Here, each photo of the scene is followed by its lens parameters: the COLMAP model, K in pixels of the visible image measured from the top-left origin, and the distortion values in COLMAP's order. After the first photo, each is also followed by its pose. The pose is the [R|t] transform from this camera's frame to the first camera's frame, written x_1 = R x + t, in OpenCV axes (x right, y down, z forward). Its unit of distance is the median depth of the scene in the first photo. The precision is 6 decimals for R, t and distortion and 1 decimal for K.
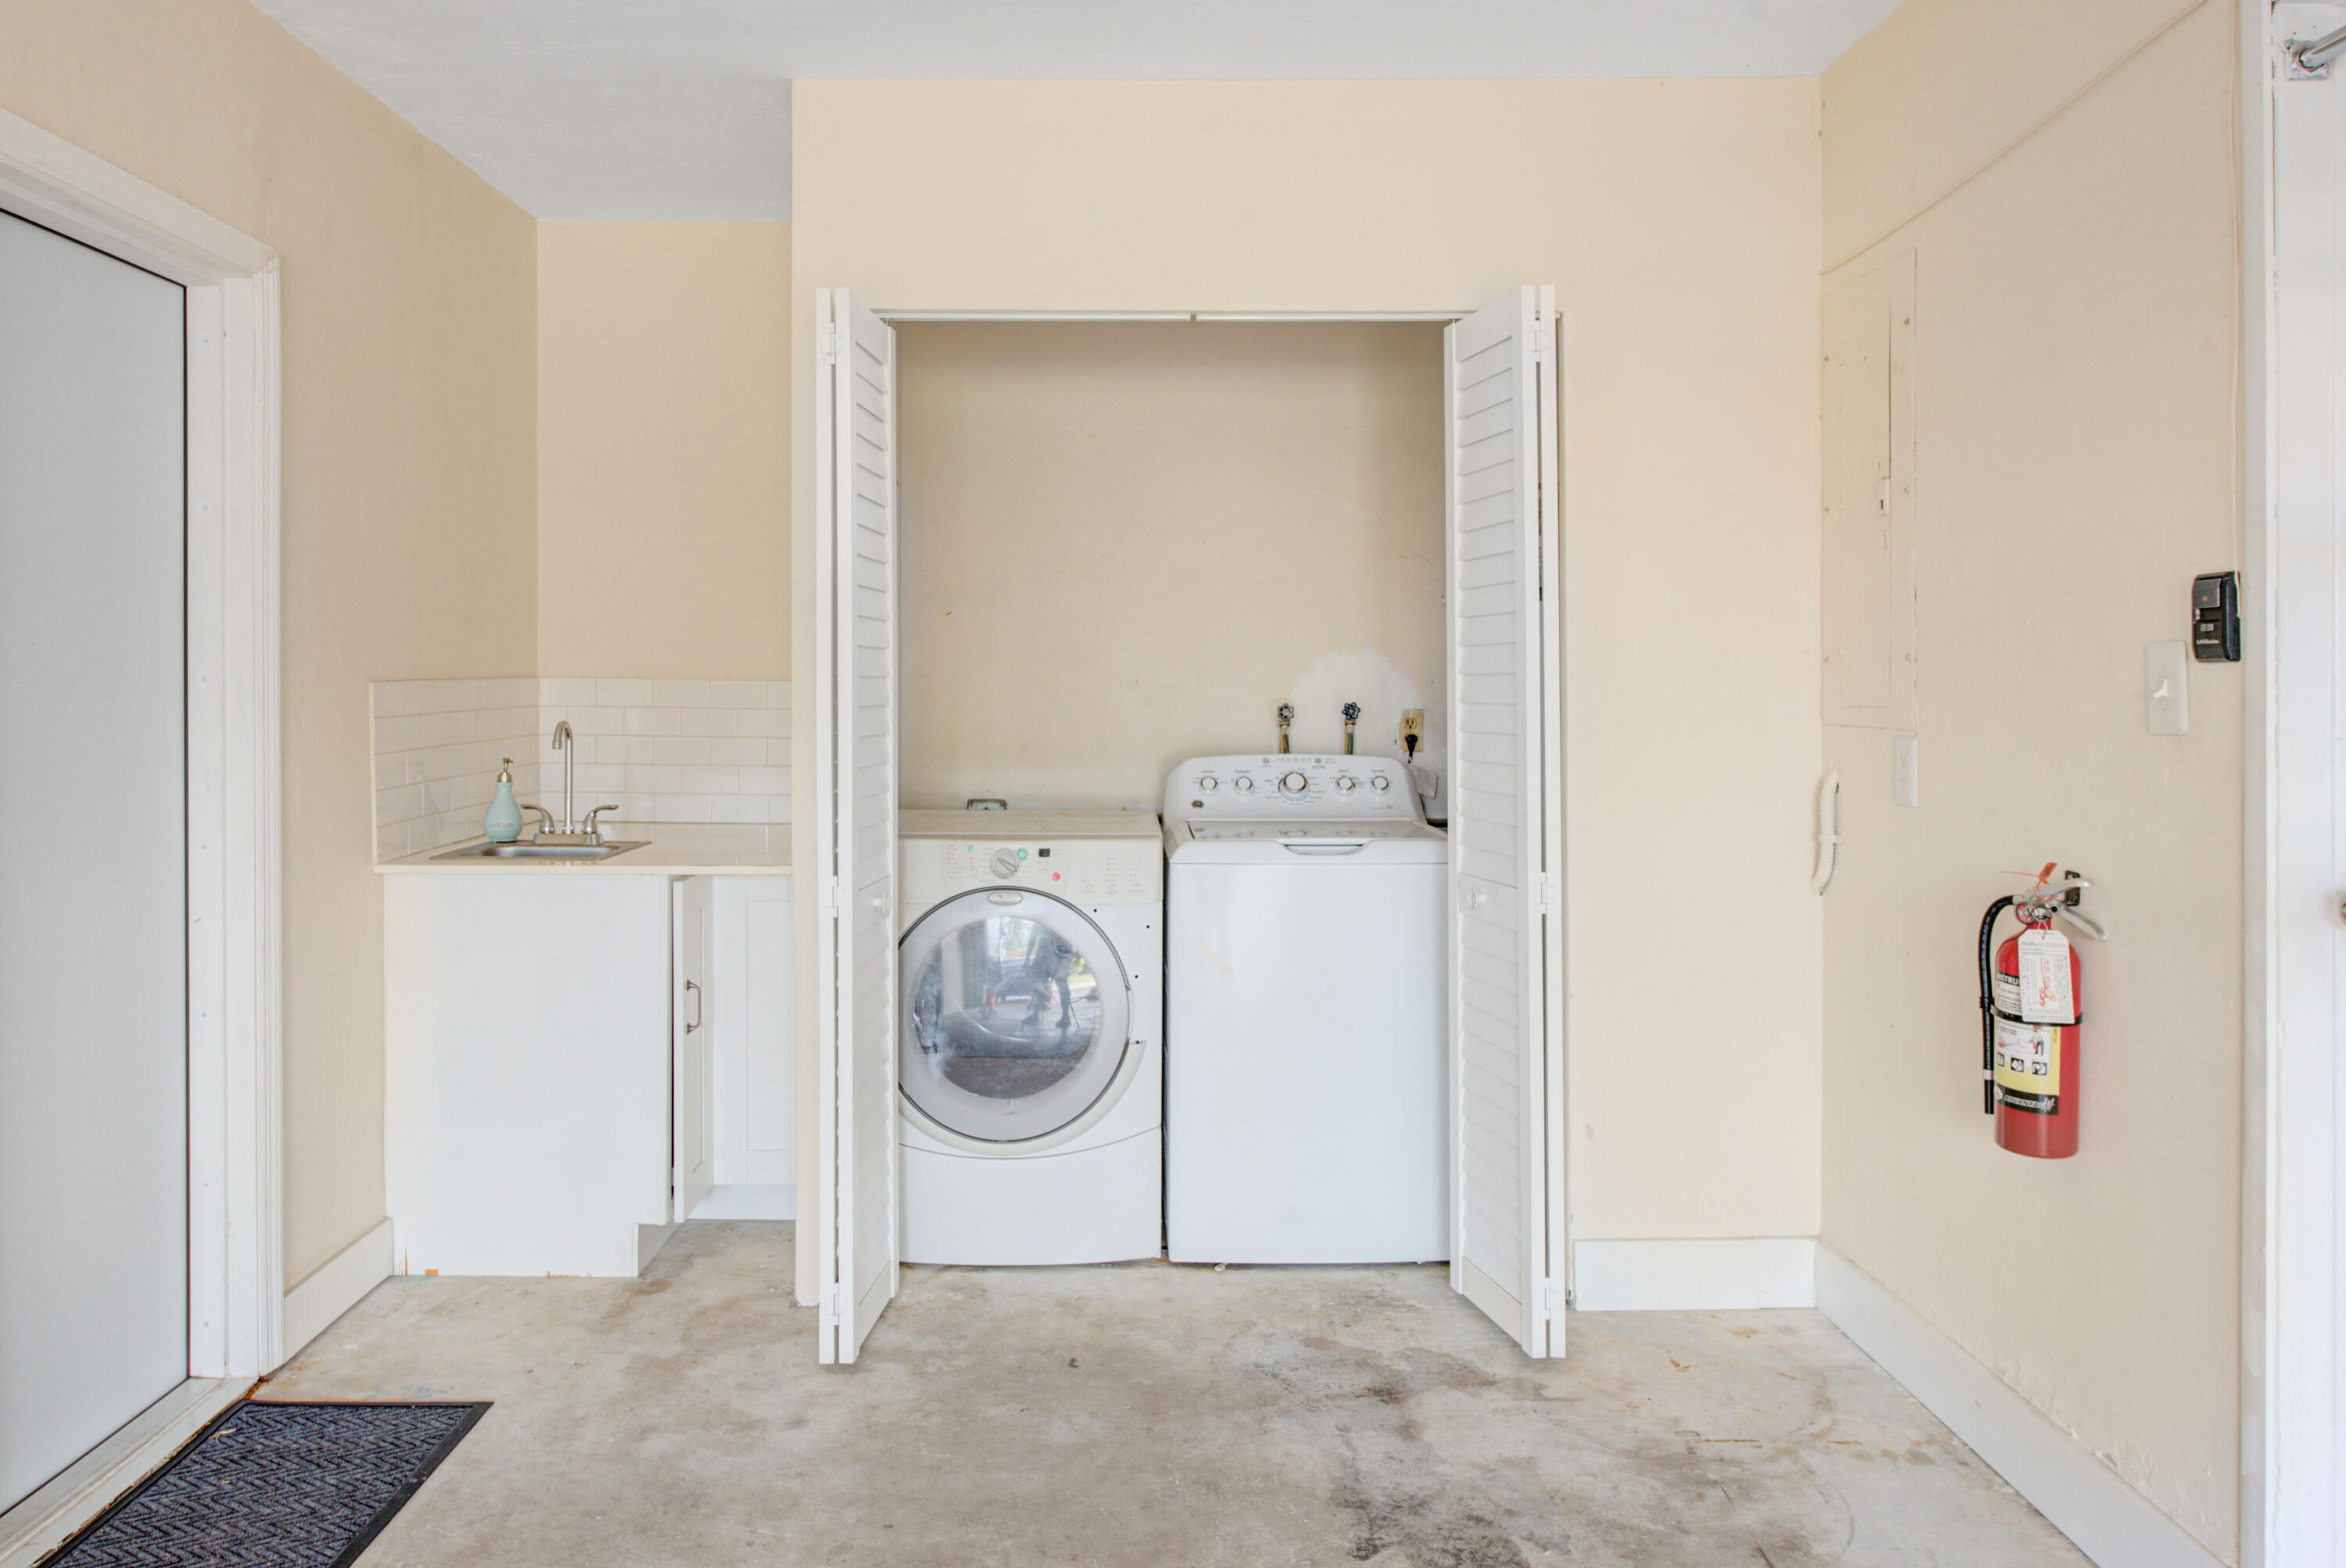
lens RADIAL K [[1541.4, 0, 1140.3], [0, 1541.4, 710.9], [0, 0, 1]] dist [-0.011742, 0.006352]
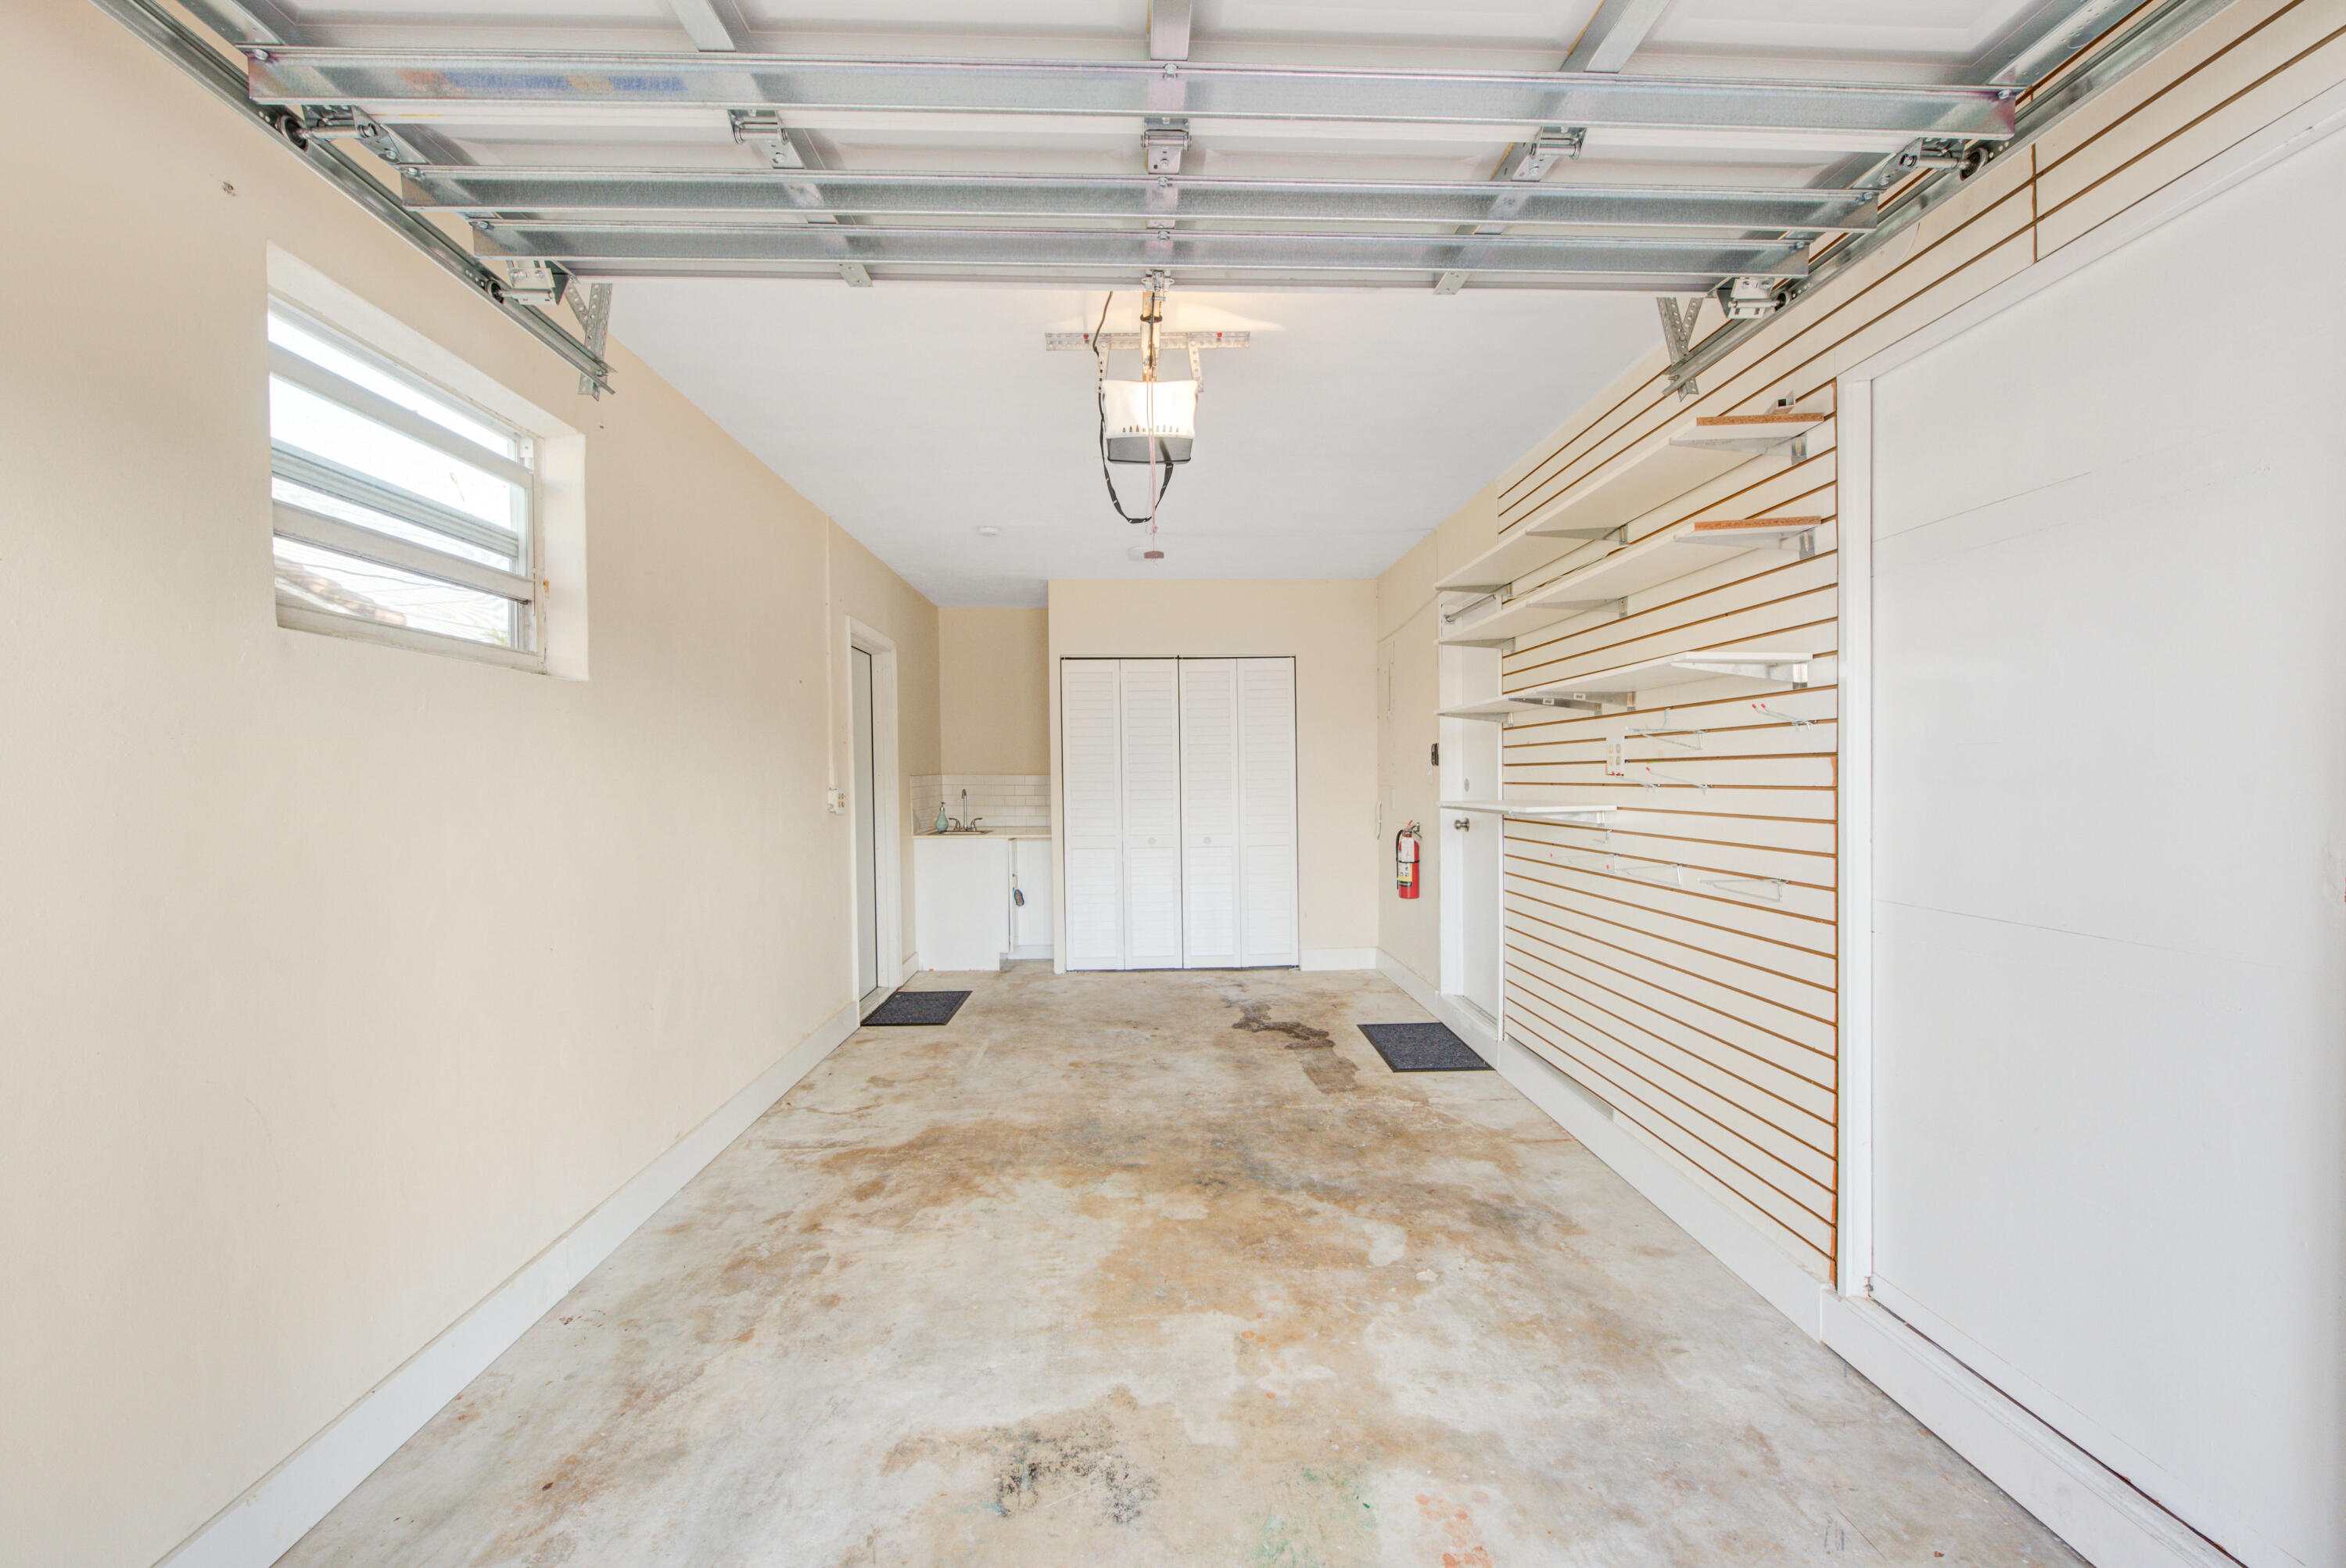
lens RADIAL K [[937.6, 0, 1188.0], [0, 937.6, 816.0], [0, 0, 1]] dist [0.001496, -0.000220]
pose [[0.998848, -0.010570, 0.046800, -0.050093], [0.009545, 0.999711, 0.022058, 0.034547], [-0.047020, -0.021586, 0.998661, -1.218673]]
